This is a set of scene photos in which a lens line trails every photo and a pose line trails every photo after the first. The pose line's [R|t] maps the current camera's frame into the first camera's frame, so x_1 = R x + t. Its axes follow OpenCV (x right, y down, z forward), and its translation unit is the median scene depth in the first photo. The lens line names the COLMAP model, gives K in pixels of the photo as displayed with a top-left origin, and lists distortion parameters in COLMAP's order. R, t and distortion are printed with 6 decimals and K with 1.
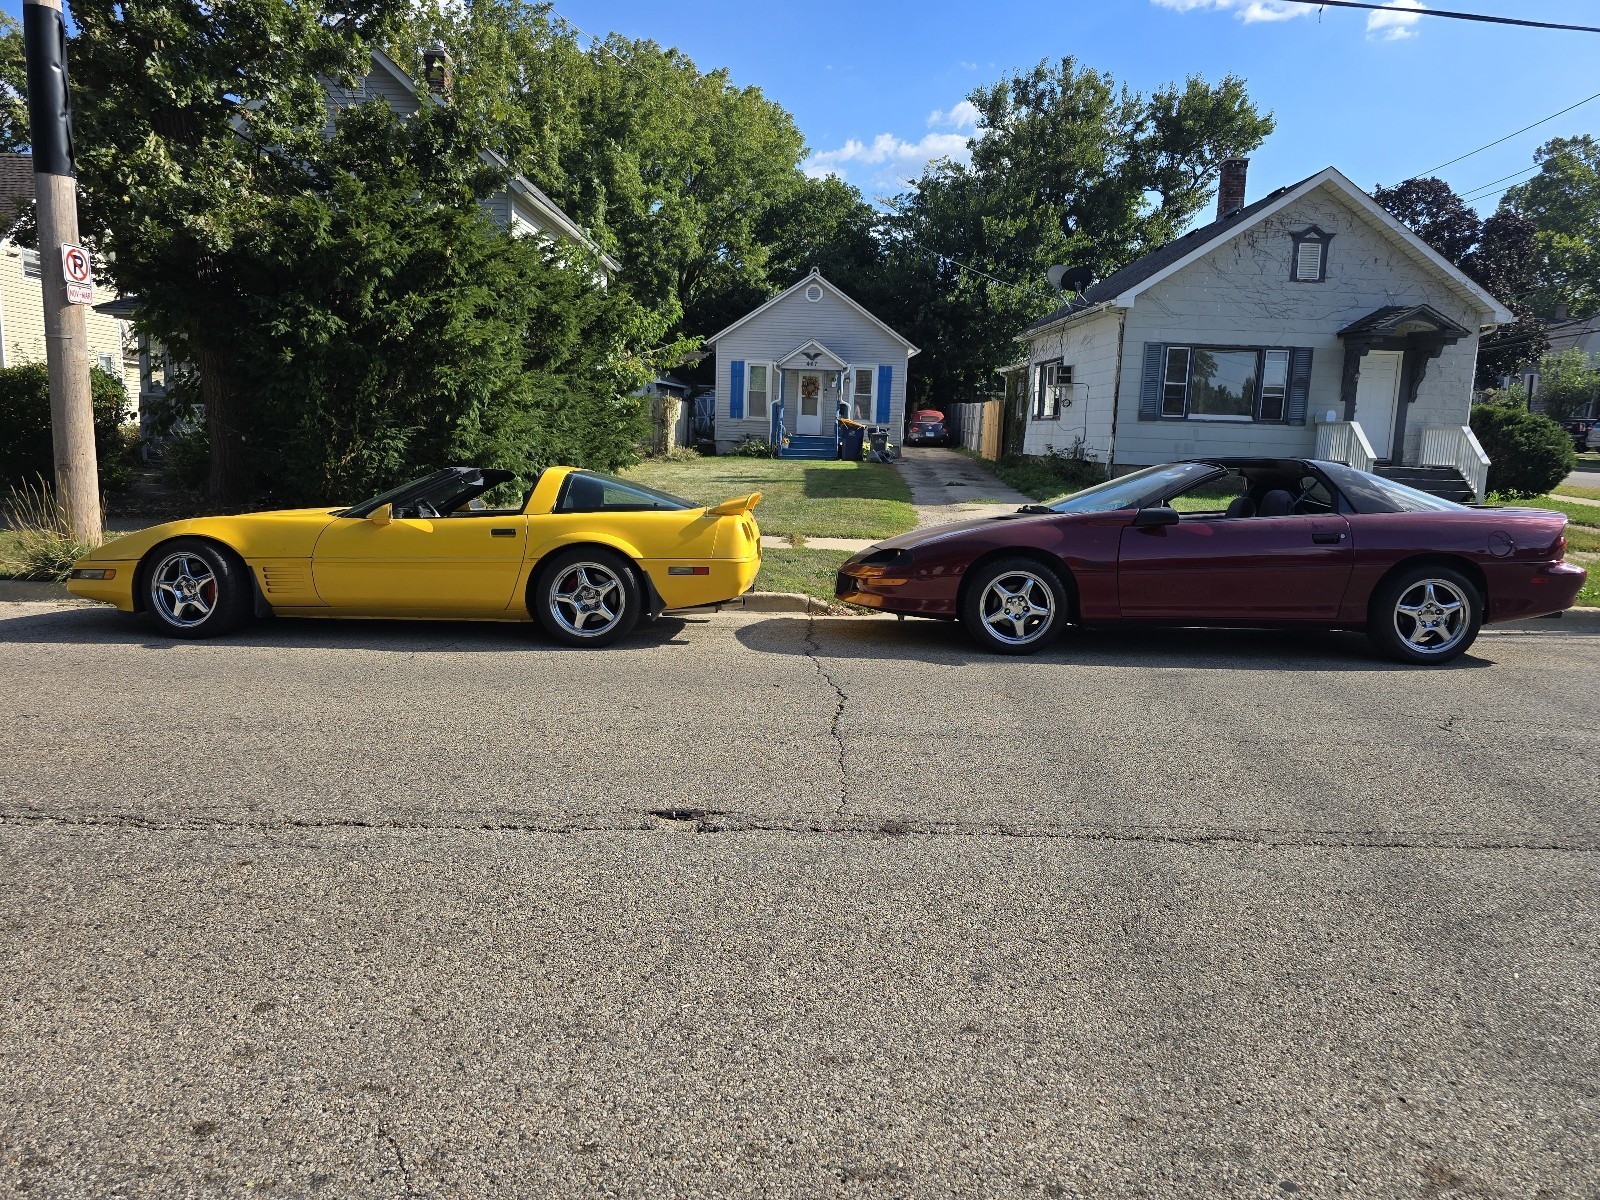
lens RADIAL K [[1098.1, 0, 806.4], [0, 1098.1, 600.1], [0, 0, 1]] dist [0.036263, -0.028380]
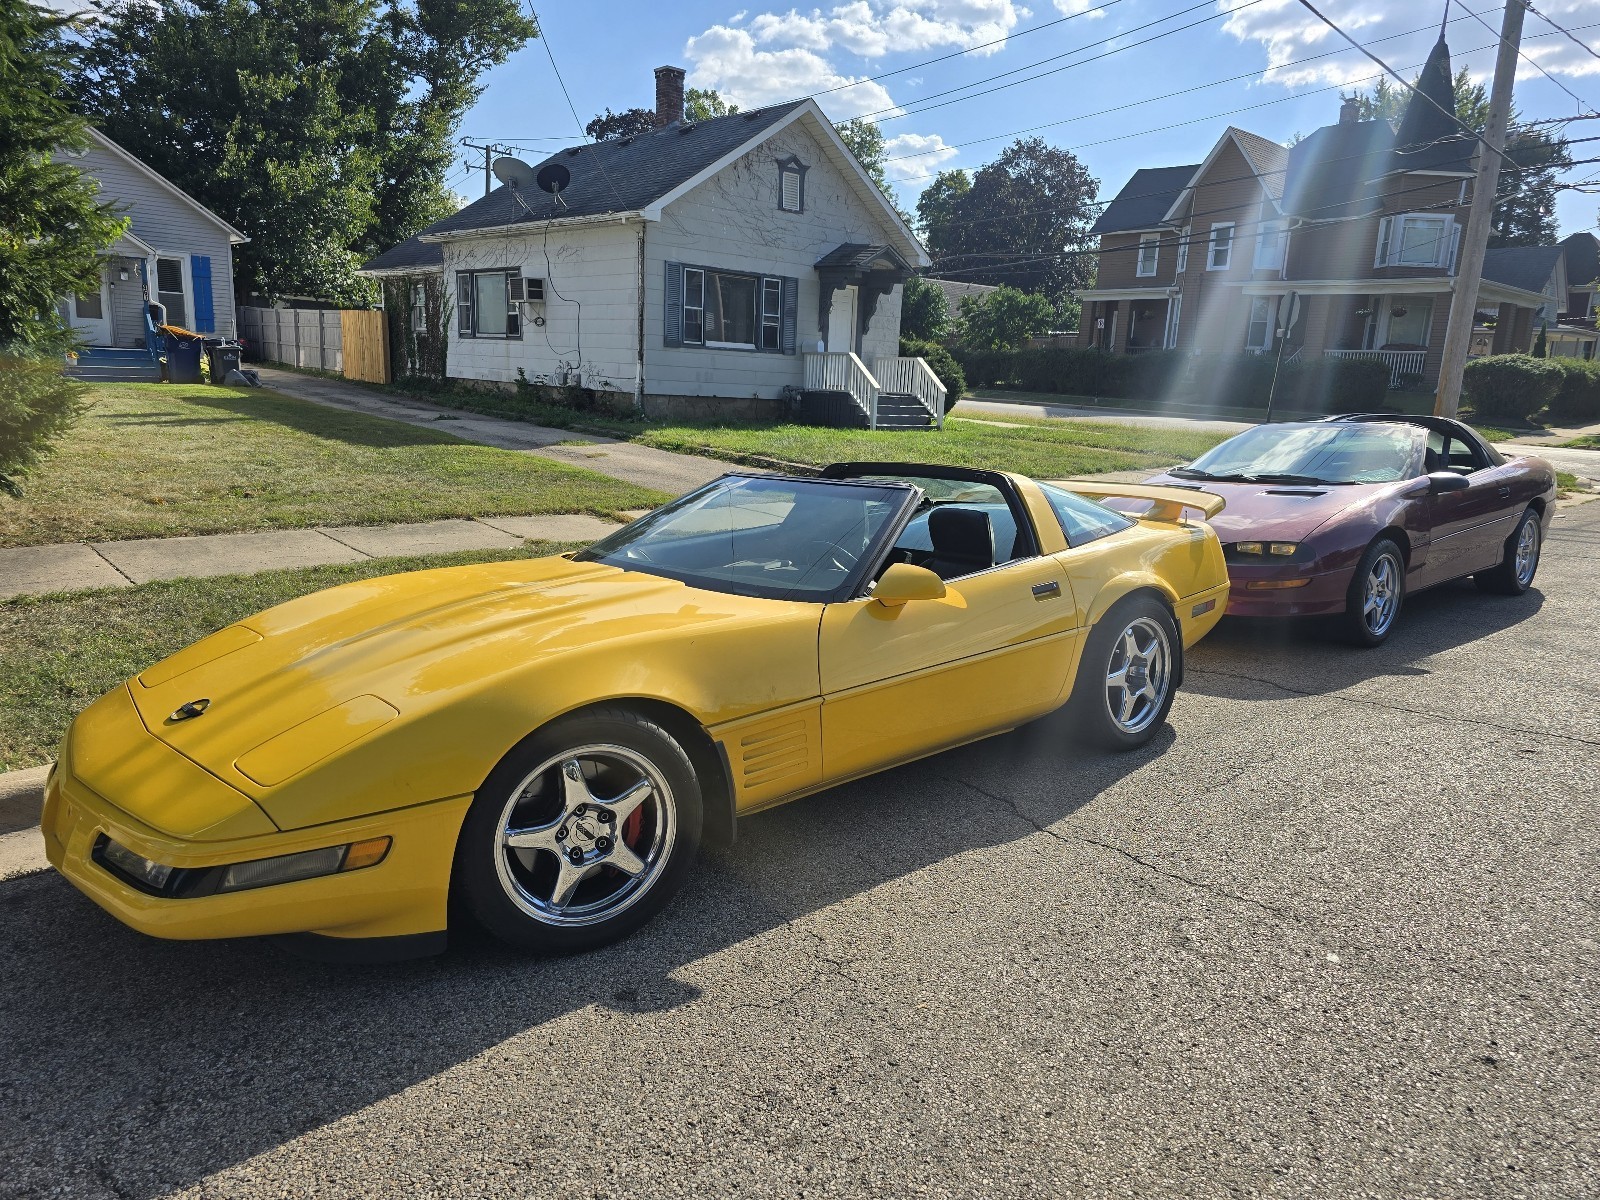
lens RADIAL K [[1098.1, 0, 800.3], [0, 1098.1, 605.0], [0, 0, 1]] dist [0.036263, -0.028380]
pose [[0.734612, -0.139698, 0.663950, -0.264243], [0.082207, 0.989691, 0.117279, -0.046147], [-0.673489, -0.031573, 0.738523, 0.227104]]
